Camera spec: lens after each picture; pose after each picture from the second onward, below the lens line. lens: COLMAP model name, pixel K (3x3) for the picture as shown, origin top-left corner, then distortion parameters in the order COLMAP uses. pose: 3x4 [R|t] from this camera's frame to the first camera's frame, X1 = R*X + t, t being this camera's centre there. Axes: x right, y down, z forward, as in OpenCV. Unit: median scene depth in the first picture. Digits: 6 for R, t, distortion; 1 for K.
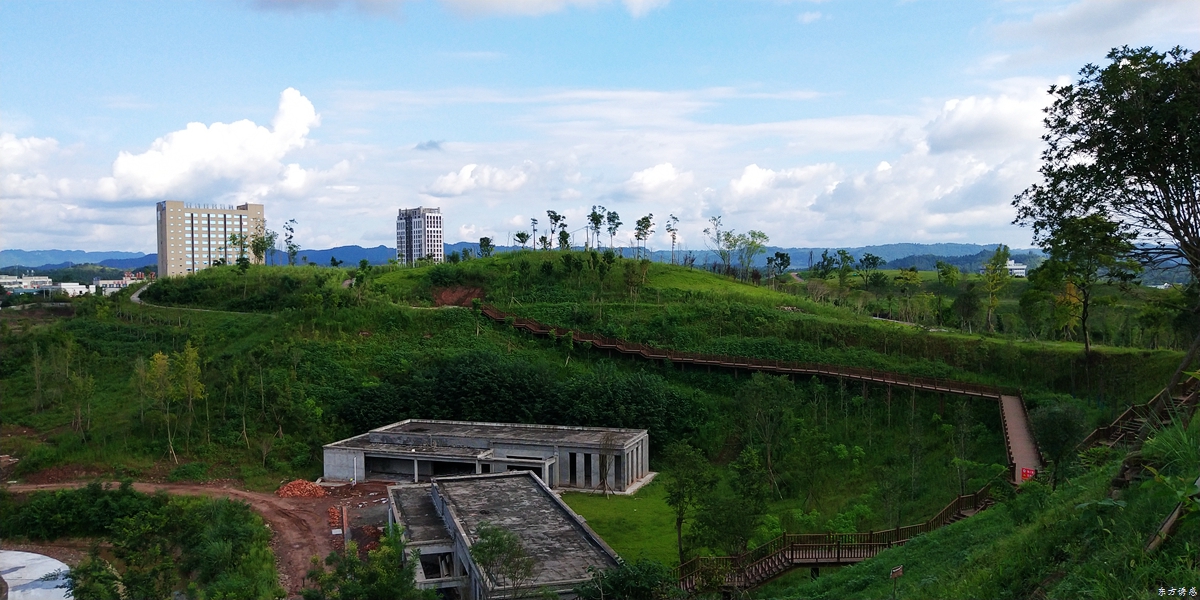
lens RADIAL K [[936.9, 0, 595.2], [0, 936.9, 295.5], [0, 0, 1]] dist [-0.011258, 0.043995]
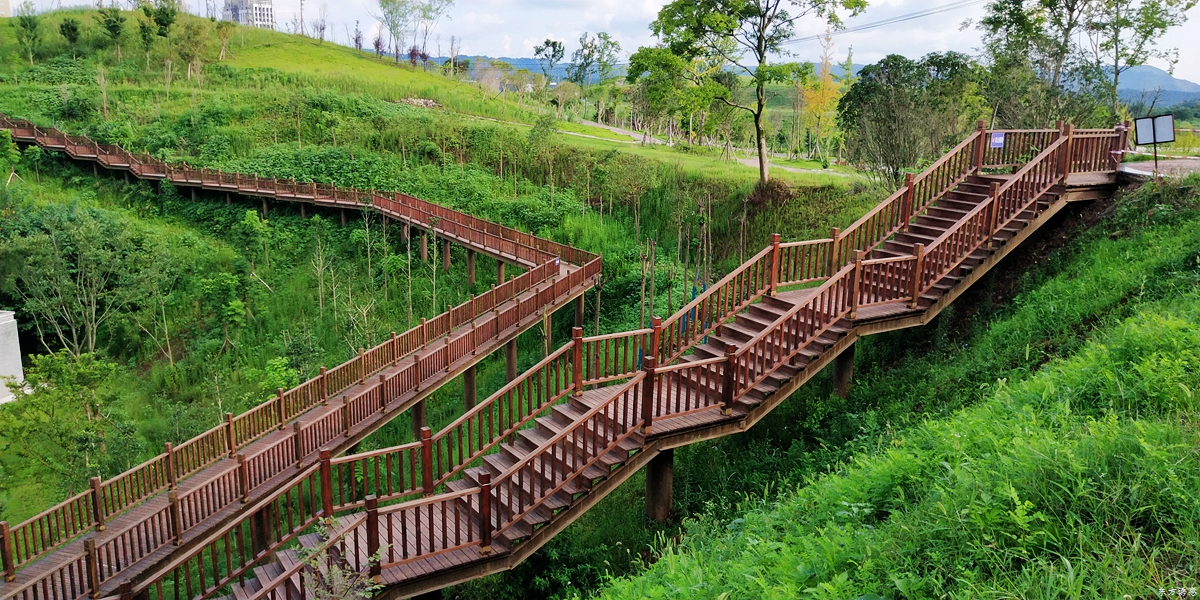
lens RADIAL K [[936.9, 0, 602.3], [0, 936.9, 303.3], [0, 0, 1]] dist [-0.011258, 0.043995]
pose [[0.994331, 0.001974, 0.106312, 0.231775], [-0.023351, 0.979473, 0.200219, 0.015389], [-0.103734, -0.201566, 0.973966, 0.304612]]
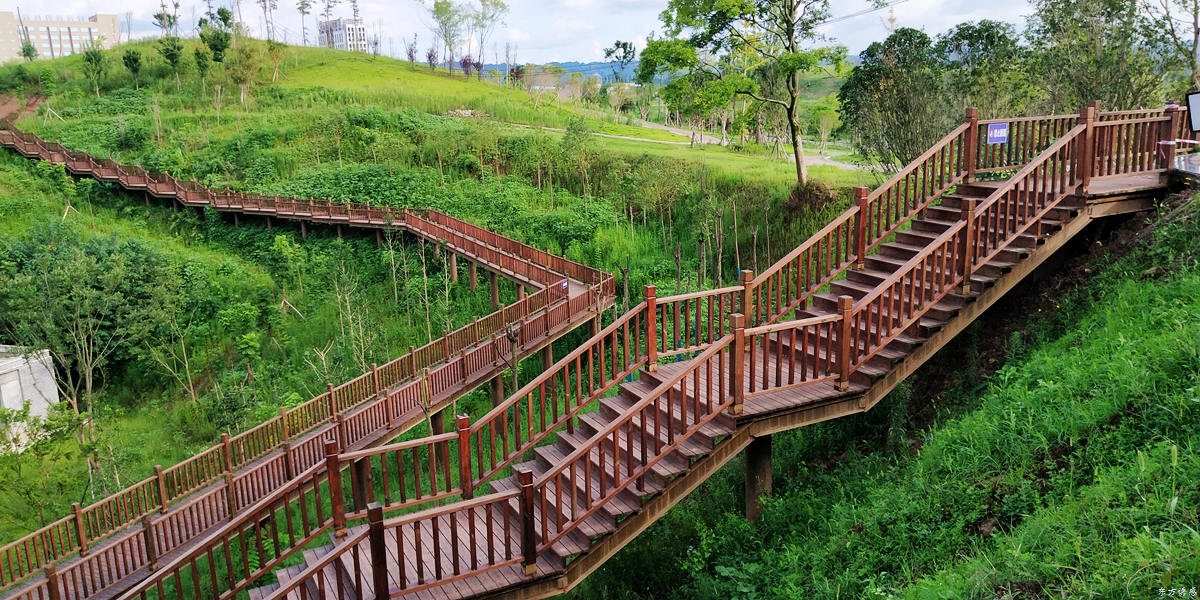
lens RADIAL K [[936.9, 0, 602.5], [0, 936.9, 302.0], [0, 0, 1]] dist [-0.011258, 0.043995]
pose [[0.999511, -0.031265, 0.000656, 0.257173], [0.030522, 0.979901, 0.197136, 0.014867], [-0.006806, -0.197019, 0.980376, 0.331917]]
